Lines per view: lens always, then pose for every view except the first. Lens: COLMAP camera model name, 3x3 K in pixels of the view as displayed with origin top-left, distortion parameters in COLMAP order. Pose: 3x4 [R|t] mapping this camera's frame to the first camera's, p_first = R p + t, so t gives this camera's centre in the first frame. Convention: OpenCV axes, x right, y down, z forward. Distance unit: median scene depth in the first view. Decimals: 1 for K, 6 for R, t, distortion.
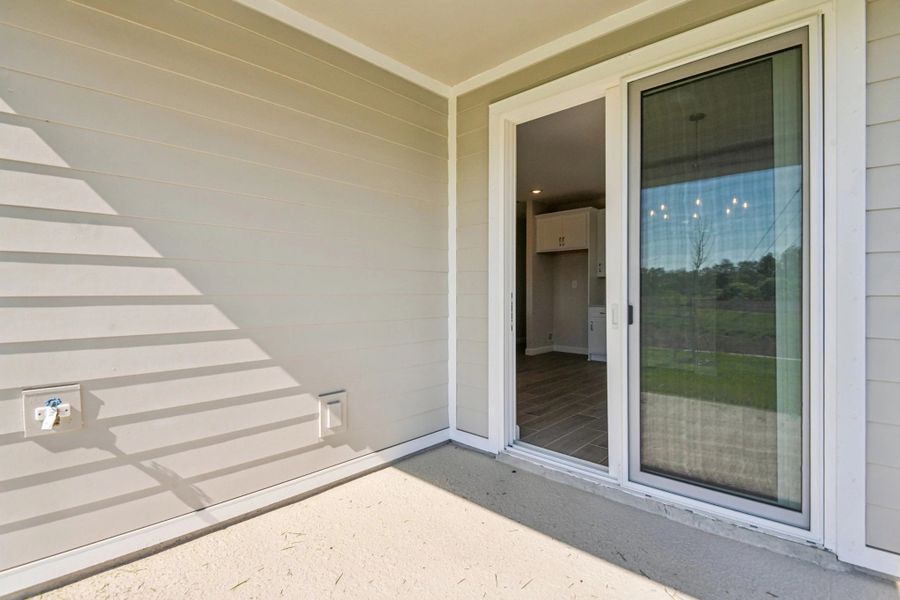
lens RADIAL K [[418.8, 0, 450.0], [0, 418.8, 300.0], [0, 0, 1]] dist [-0.013338, -0.017726]
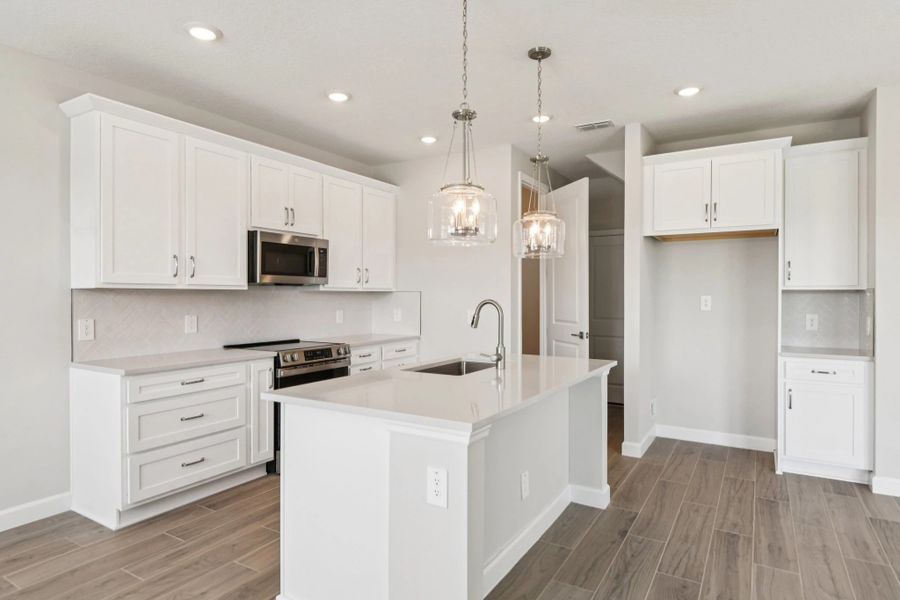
lens RADIAL K [[511.2, 0, 450.0], [0, 511.2, 300.0], [0, 0, 1]] dist [0.023727, -0.035192]
pose [[0.976702, 0.001805, 0.214593, -0.129104], [0.000135, 0.999959, -0.009028, -0.036871], [-0.214600, 0.008847, 0.976662, 0.486687]]
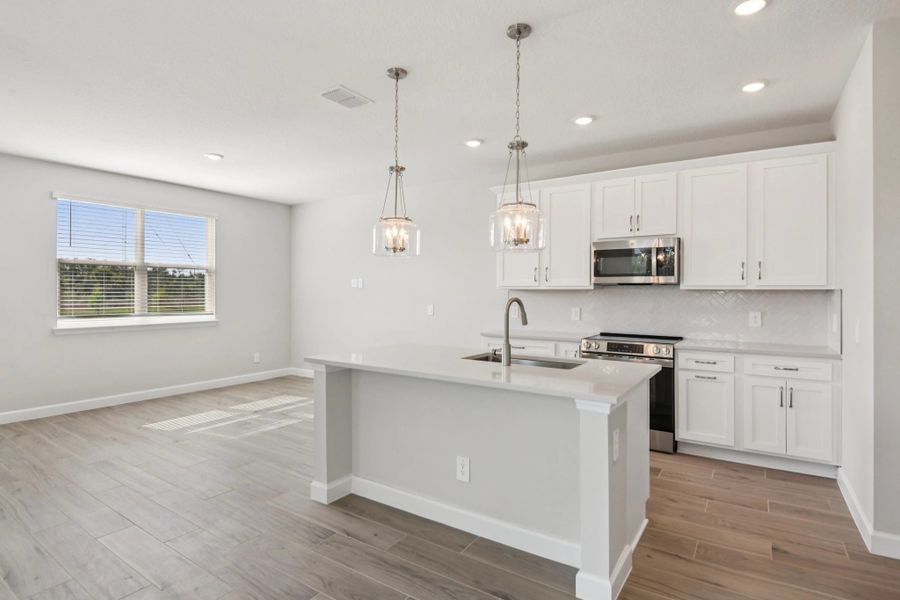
lens RADIAL K [[461.8, 0, 450.0], [0, 461.8, 293.4], [0, 0, 1]] dist [0.002853, -0.025949]
pose [[0.176661, 0.004364, -0.984262, 0.340745], [-0.021855, 0.999761, 0.000510, -0.043183], [0.984029, 0.021421, 0.176714, 0.753888]]
